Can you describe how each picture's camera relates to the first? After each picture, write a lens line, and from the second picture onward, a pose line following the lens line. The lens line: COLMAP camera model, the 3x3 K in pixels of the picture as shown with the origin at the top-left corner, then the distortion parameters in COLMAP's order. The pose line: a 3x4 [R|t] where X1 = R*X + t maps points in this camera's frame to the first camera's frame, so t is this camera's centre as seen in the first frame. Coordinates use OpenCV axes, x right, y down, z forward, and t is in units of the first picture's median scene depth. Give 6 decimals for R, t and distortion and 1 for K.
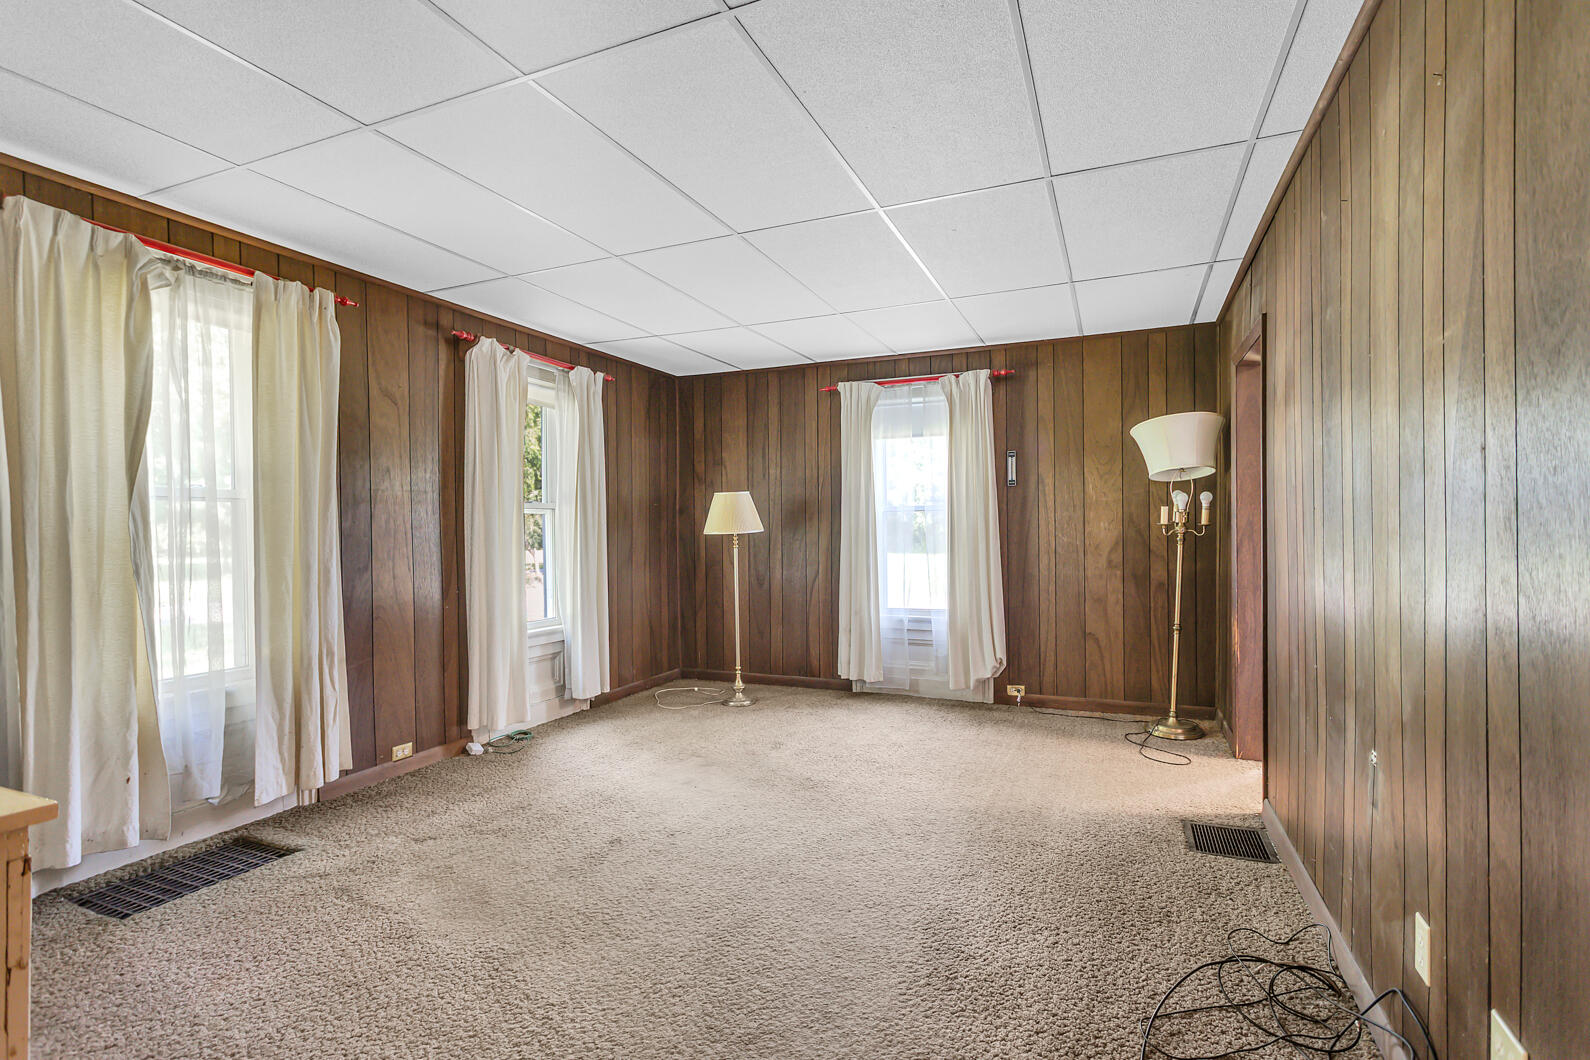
lens RADIAL K [[766.8, 0, 787.3], [0, 766.8, 533.8], [0, 0, 1]] dist [0.000617, 0.000937]
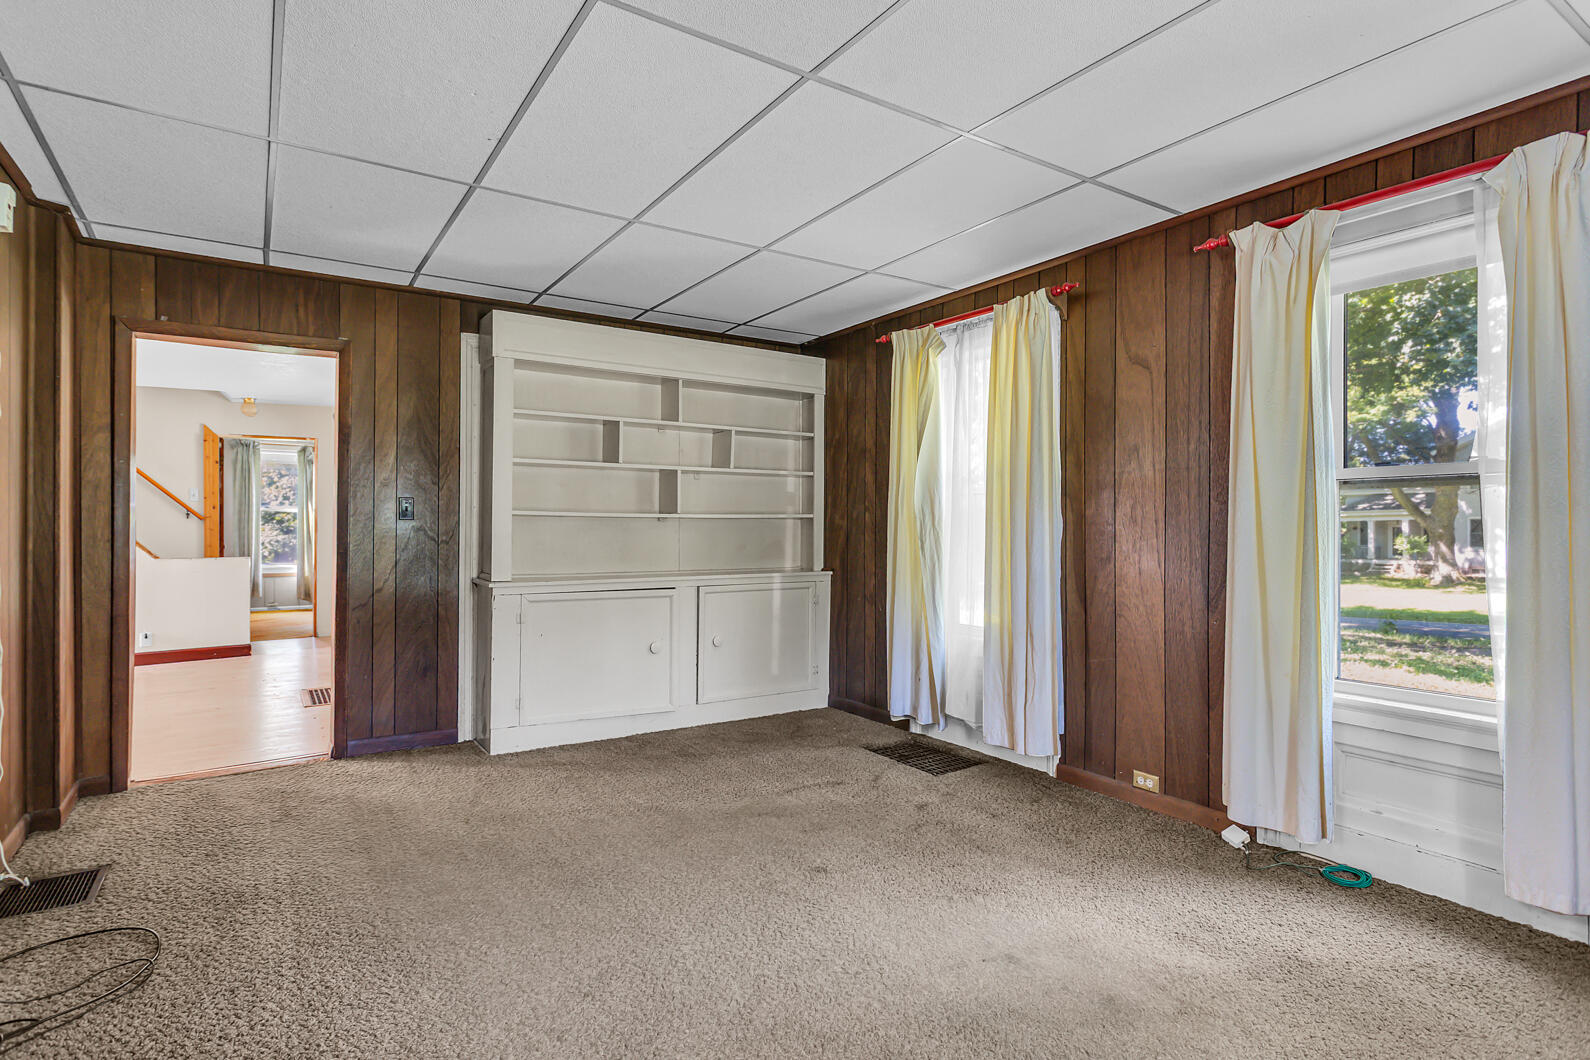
lens RADIAL K [[813.0, 0, 795.8], [0, 813.0, 523.8], [0, 0, 1]] dist [0.000425, 0.000047]
pose [[-0.545626, 0.007491, -0.837995, 0.476572], [0.000439, 0.999962, 0.008653, -0.006312], [0.838029, 0.004353, -0.545609, 1.226642]]
